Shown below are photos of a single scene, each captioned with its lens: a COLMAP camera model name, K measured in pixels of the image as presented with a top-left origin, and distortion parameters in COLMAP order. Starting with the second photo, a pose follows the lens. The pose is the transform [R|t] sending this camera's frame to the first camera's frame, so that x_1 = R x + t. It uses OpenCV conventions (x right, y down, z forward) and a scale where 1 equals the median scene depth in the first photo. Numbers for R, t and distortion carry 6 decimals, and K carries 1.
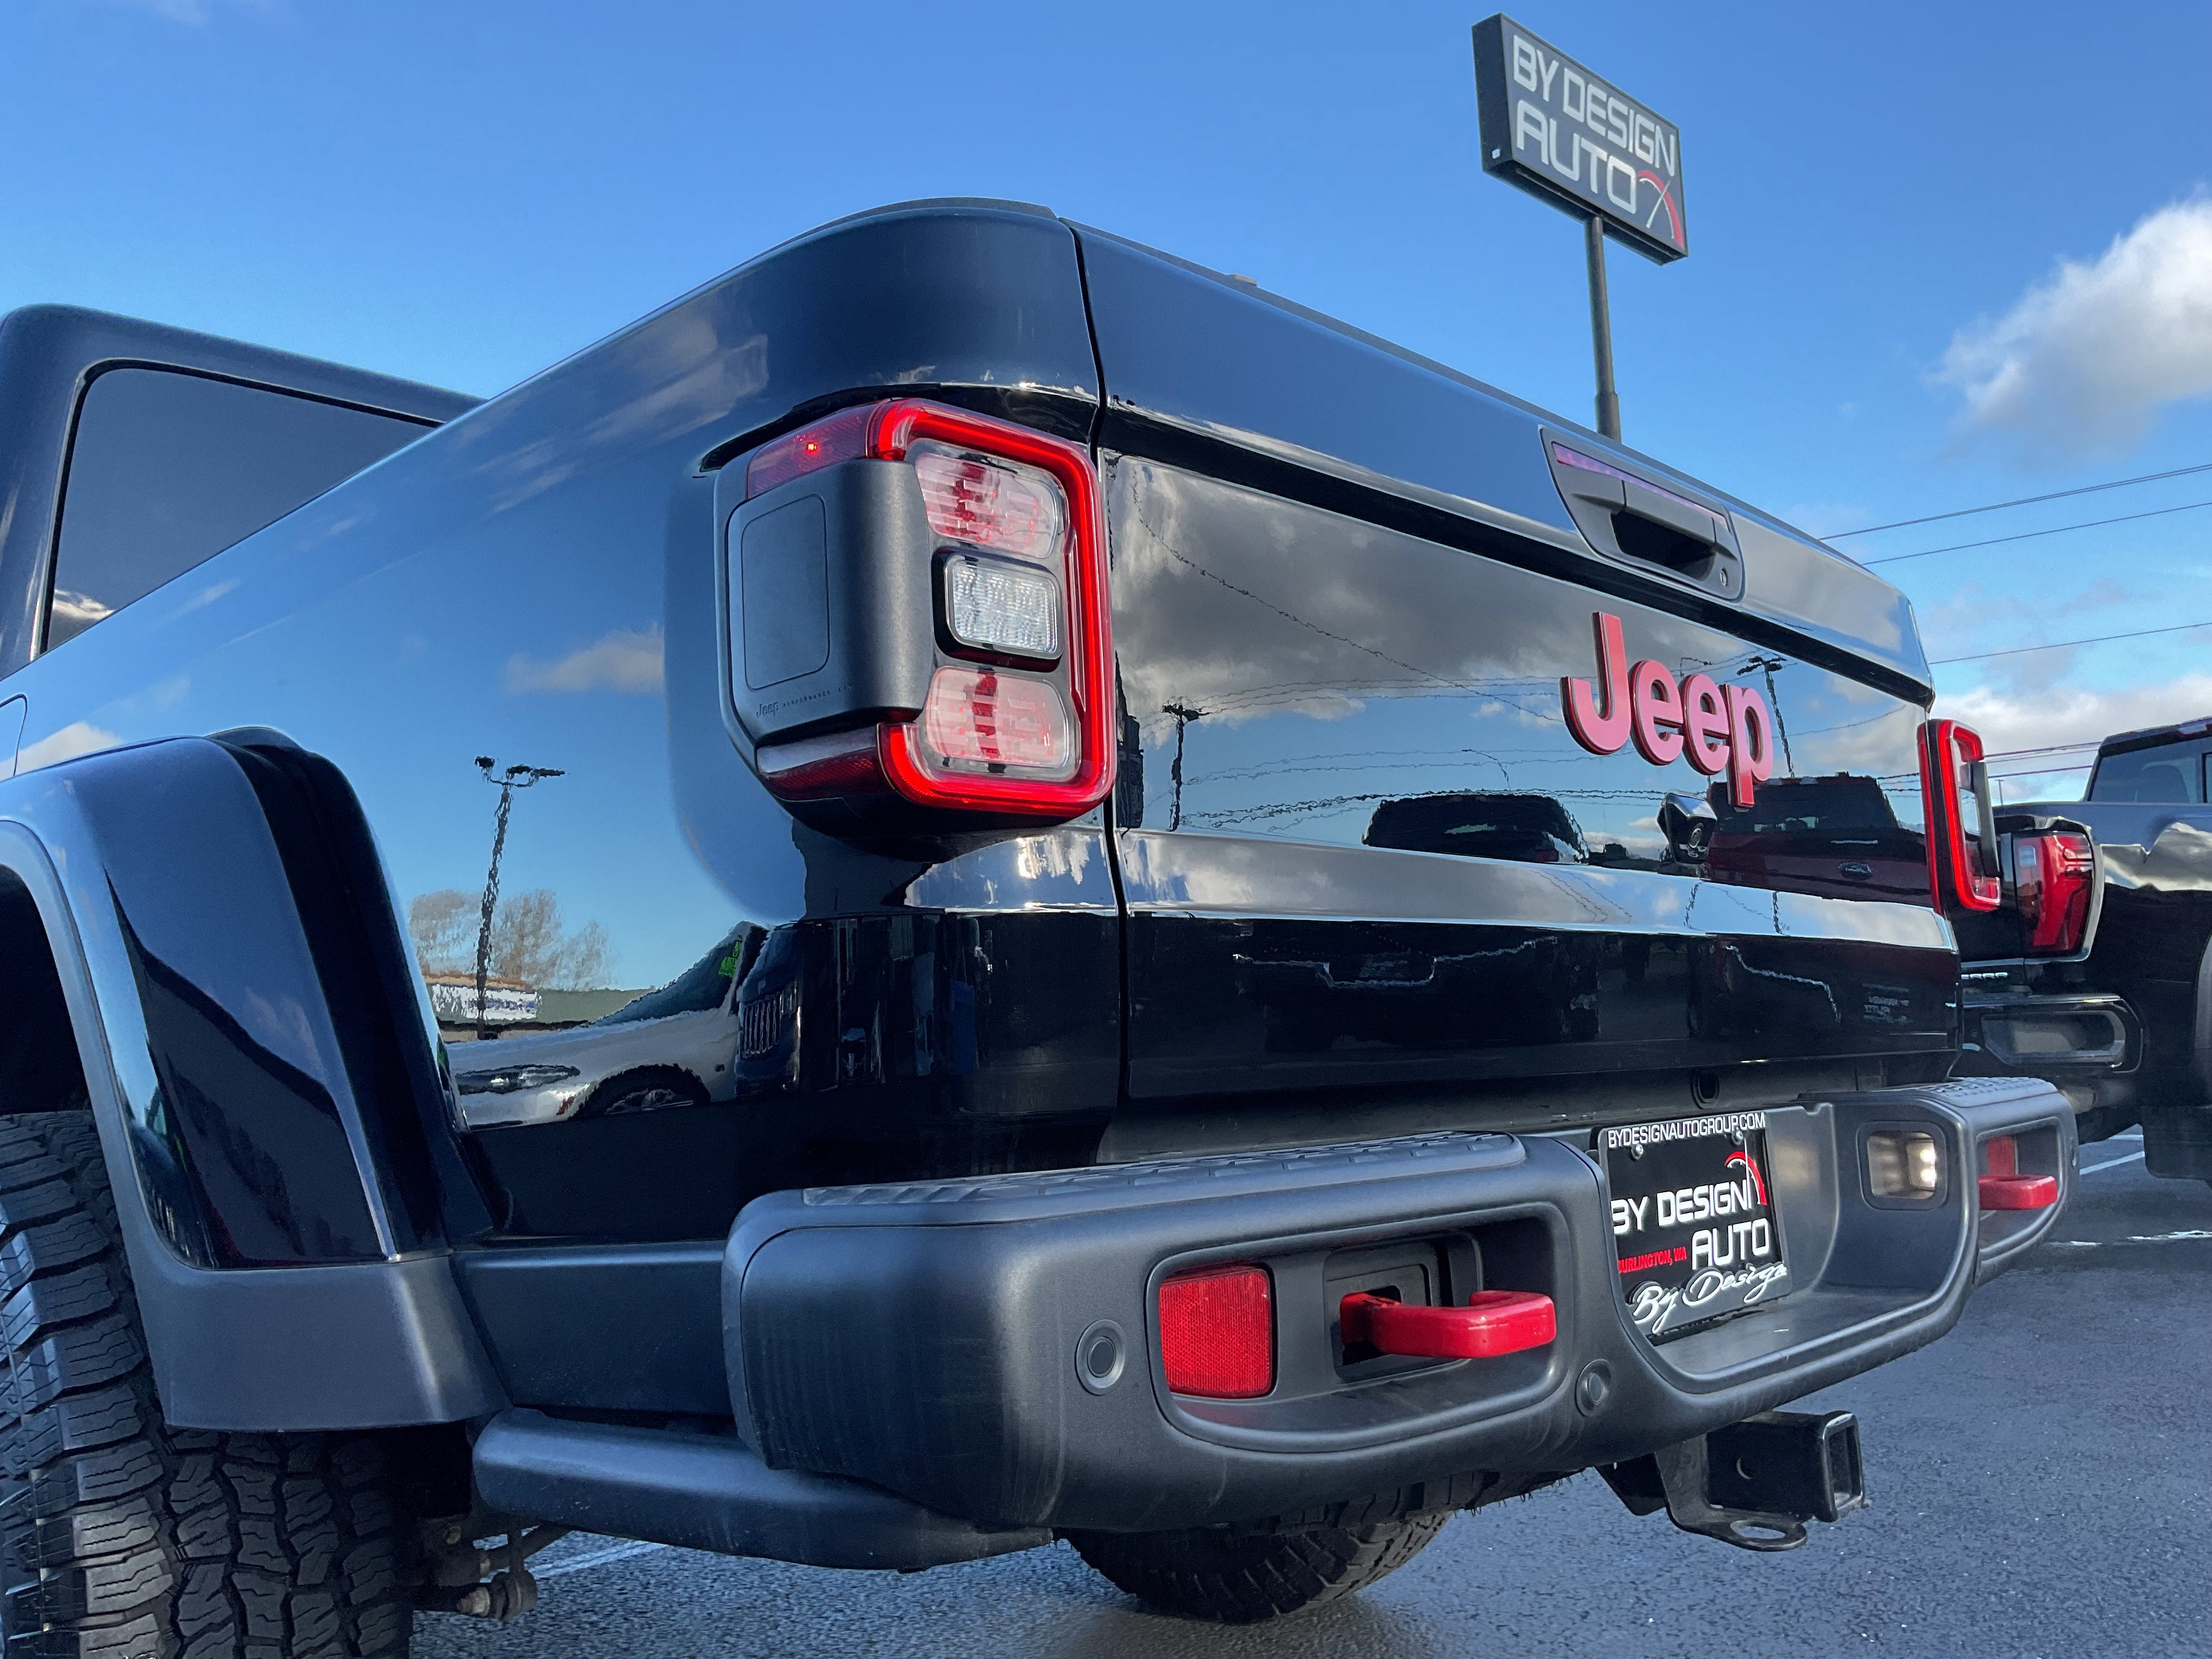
lens RADIAL K [[1846.5, 0, 1106.0], [0, 1846.5, 829.5], [0, 0, 1]] dist [0.015493, -0.042751]
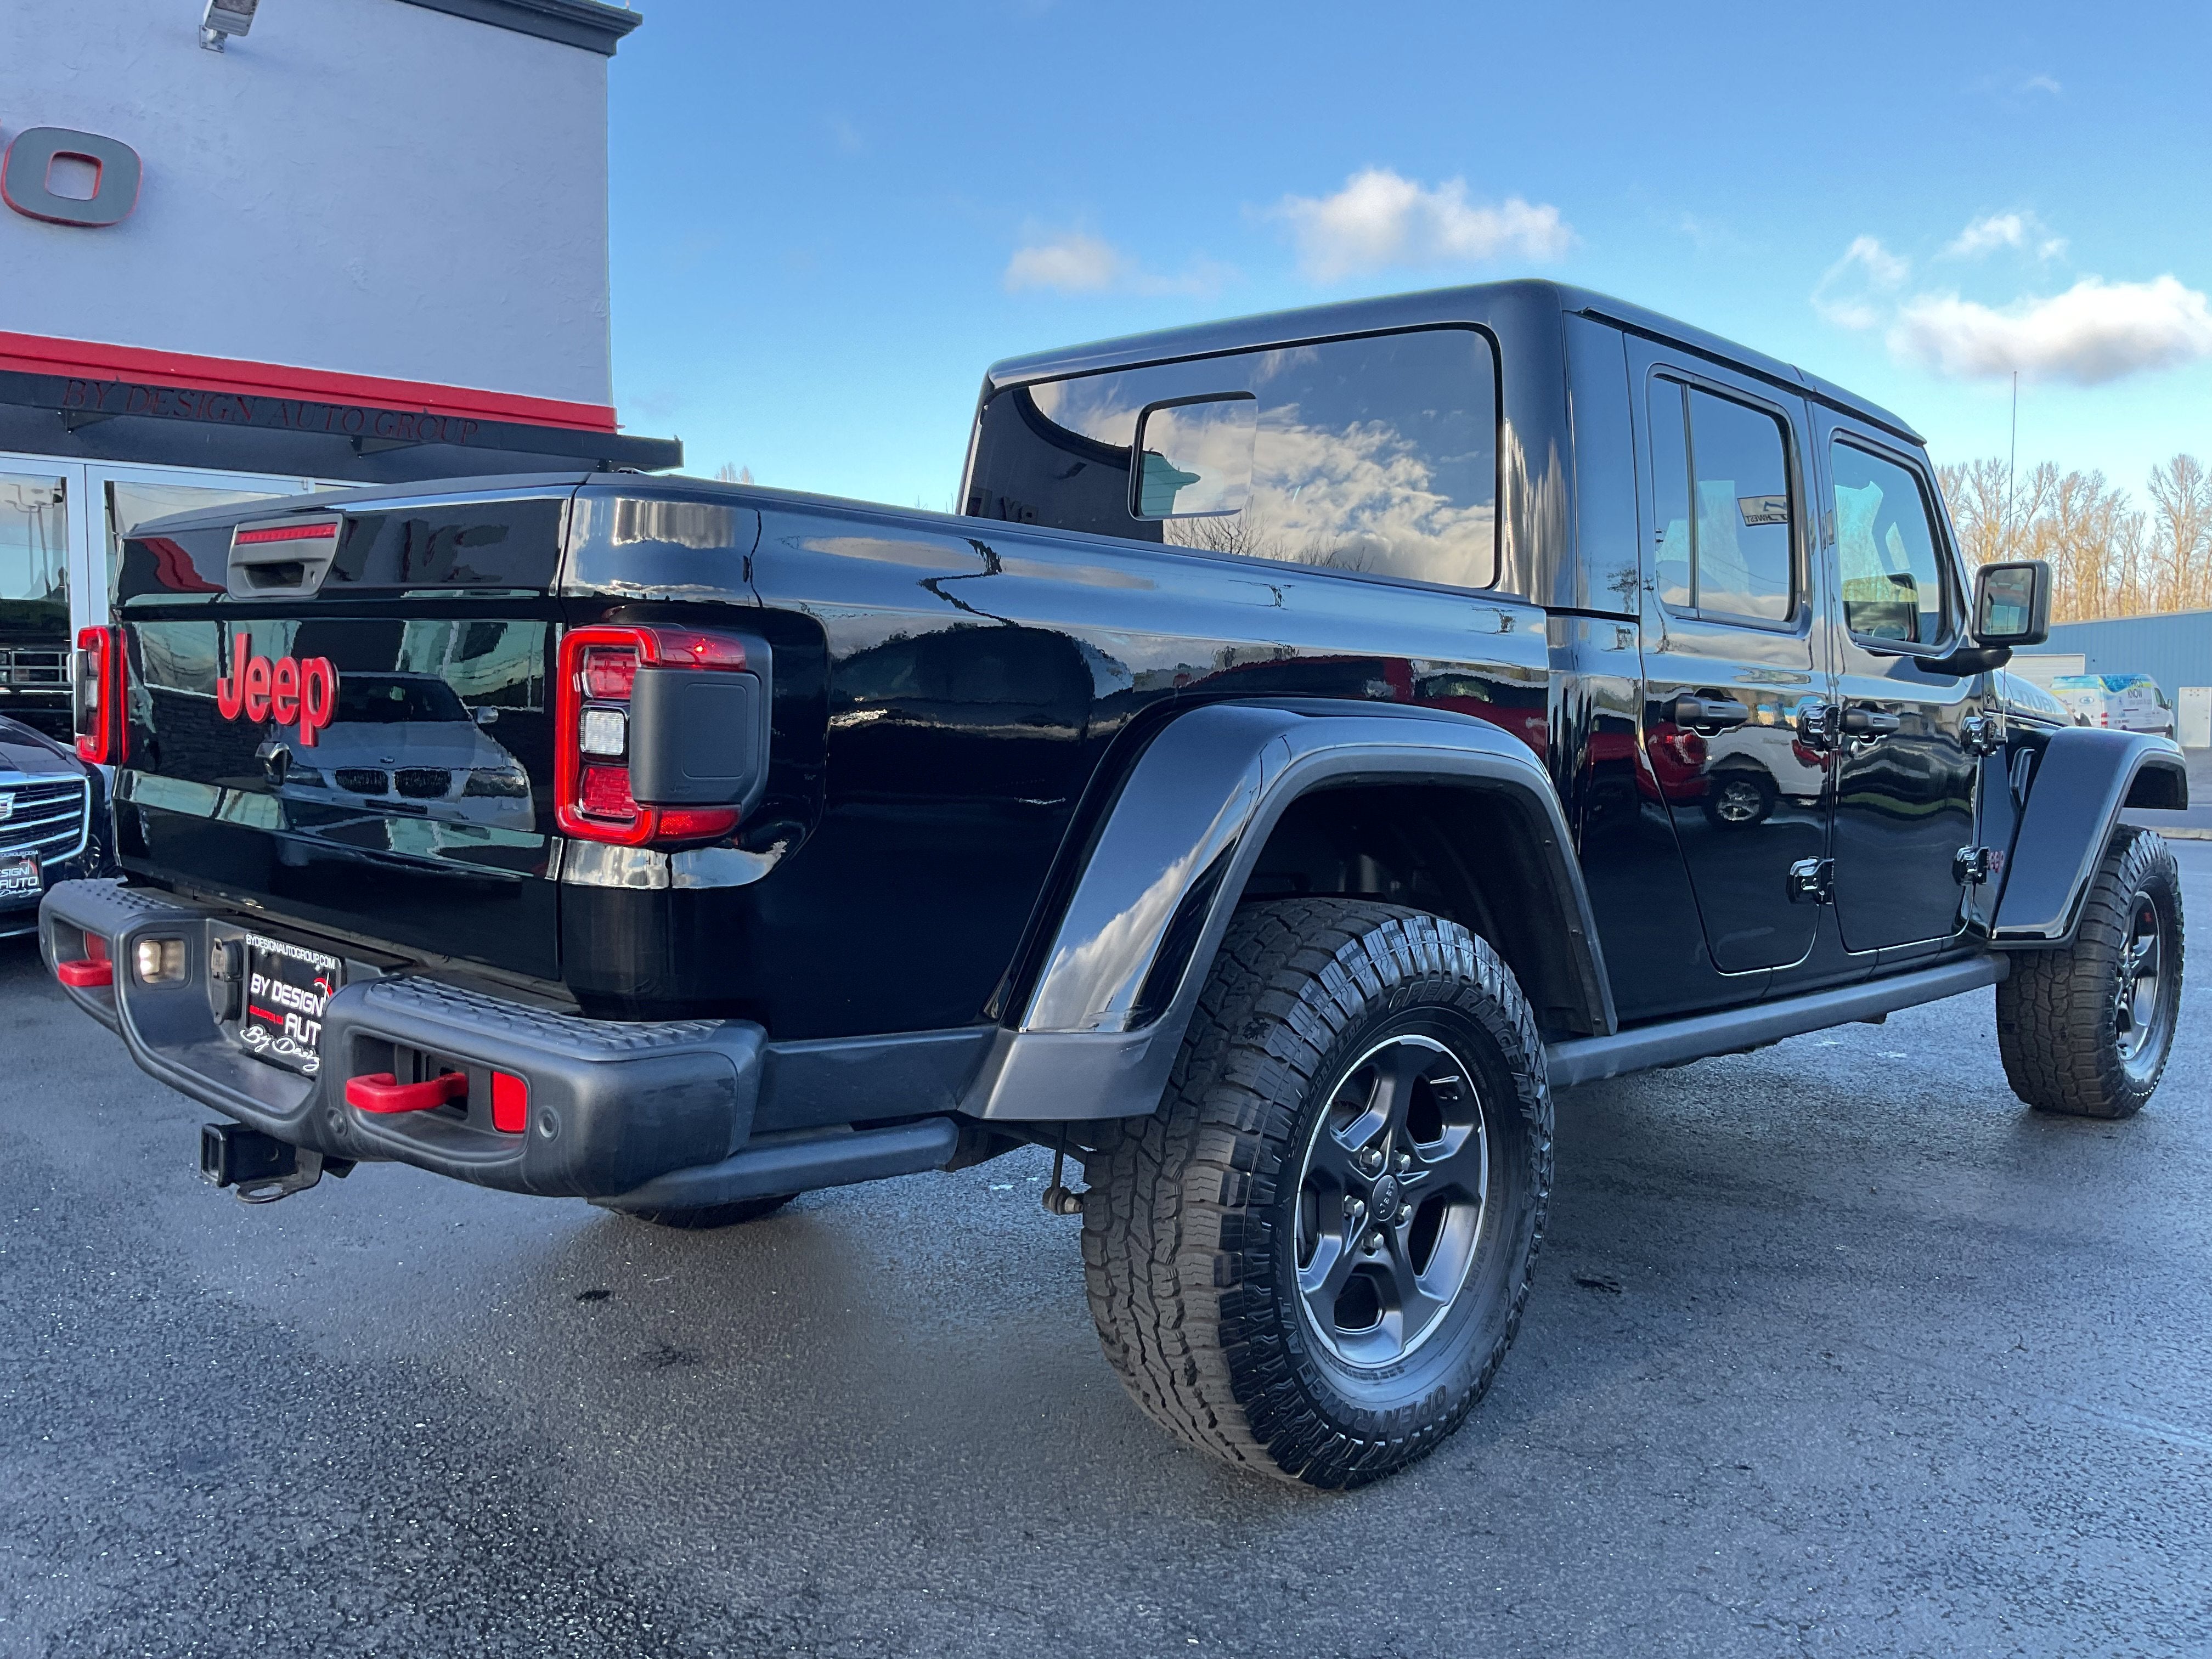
lens RADIAL K [[1849.1, 0, 1118.7], [0, 1849.1, 852.9], [0, 0, 1]] dist [0.085920, -0.222243]
pose [[-0.036545, 0.124268, -0.991575, 1.912485], [0.096930, 0.988001, 0.120247, -0.047459], [0.994620, -0.091719, -0.048152, 1.830463]]
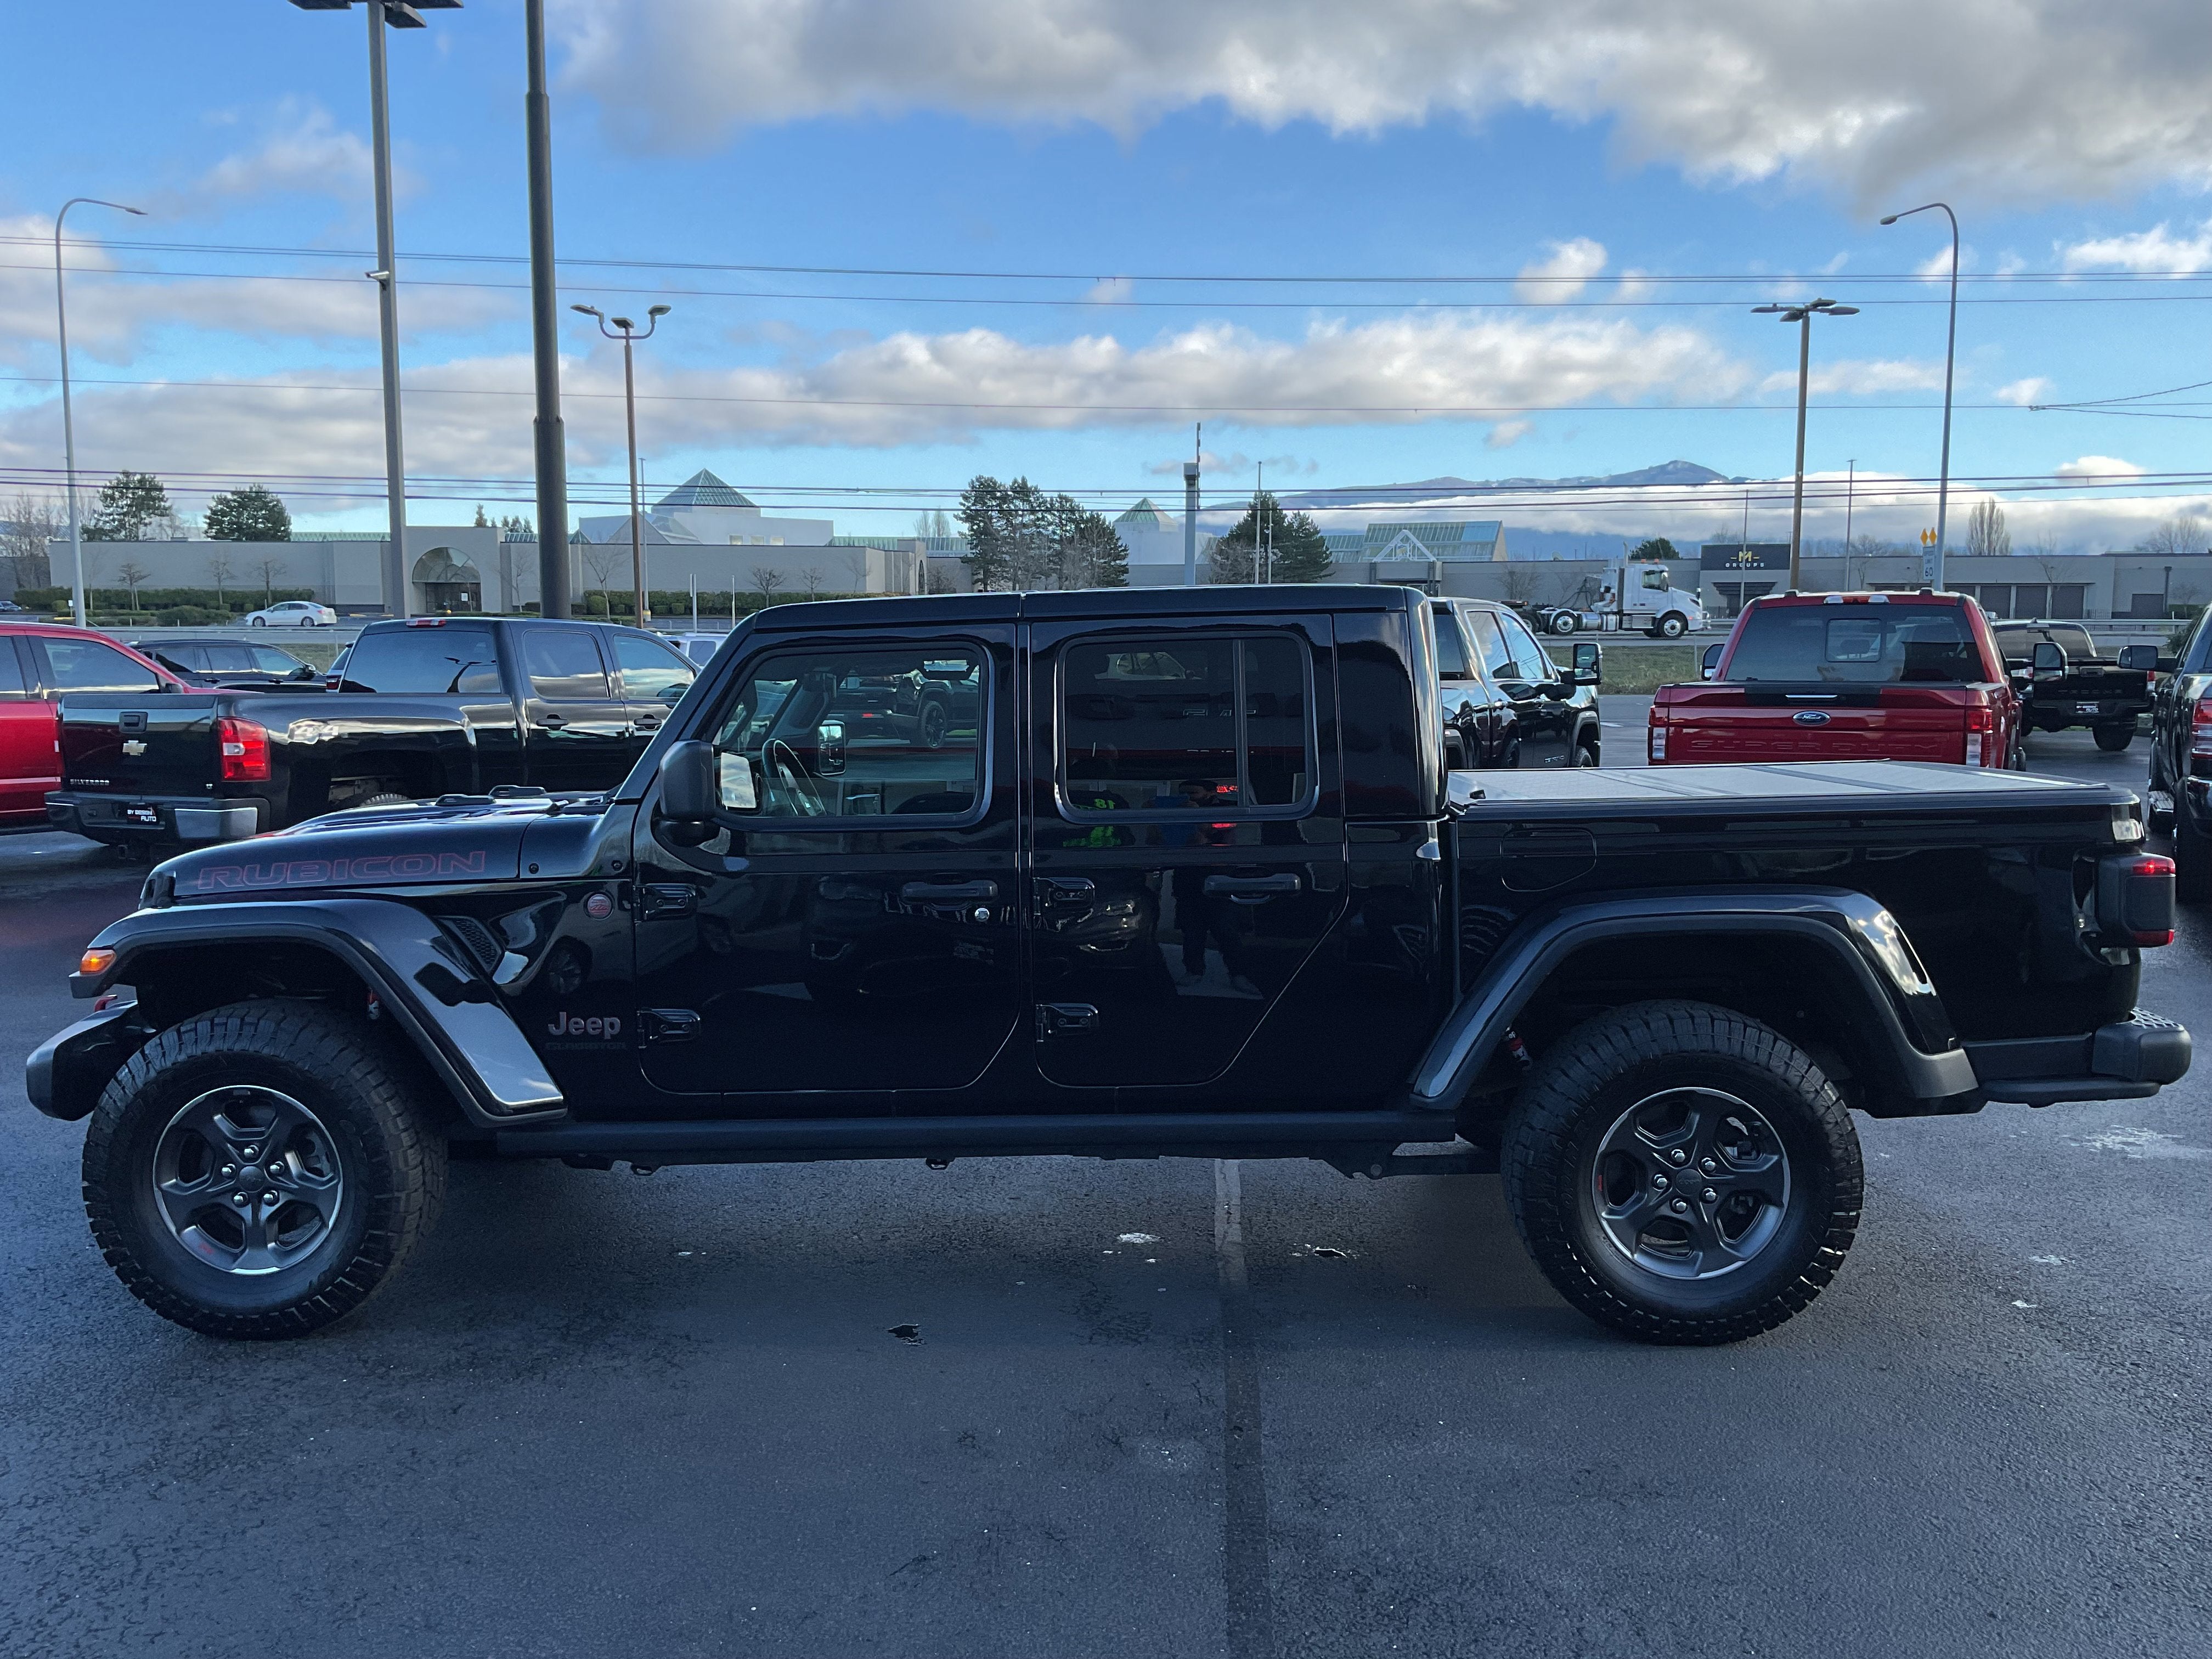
lens RADIAL K [[1827.0, 0, 1106.0], [0, 1827.0, 829.5], [0, 0, 1]] dist [0.091796, -0.183974]
pose [[0.742069, -0.020411, 0.670013, -3.344395], [-0.108696, 0.982644, 0.150321, -0.455638], [-0.661452, -0.184376, 0.726970, -0.379029]]
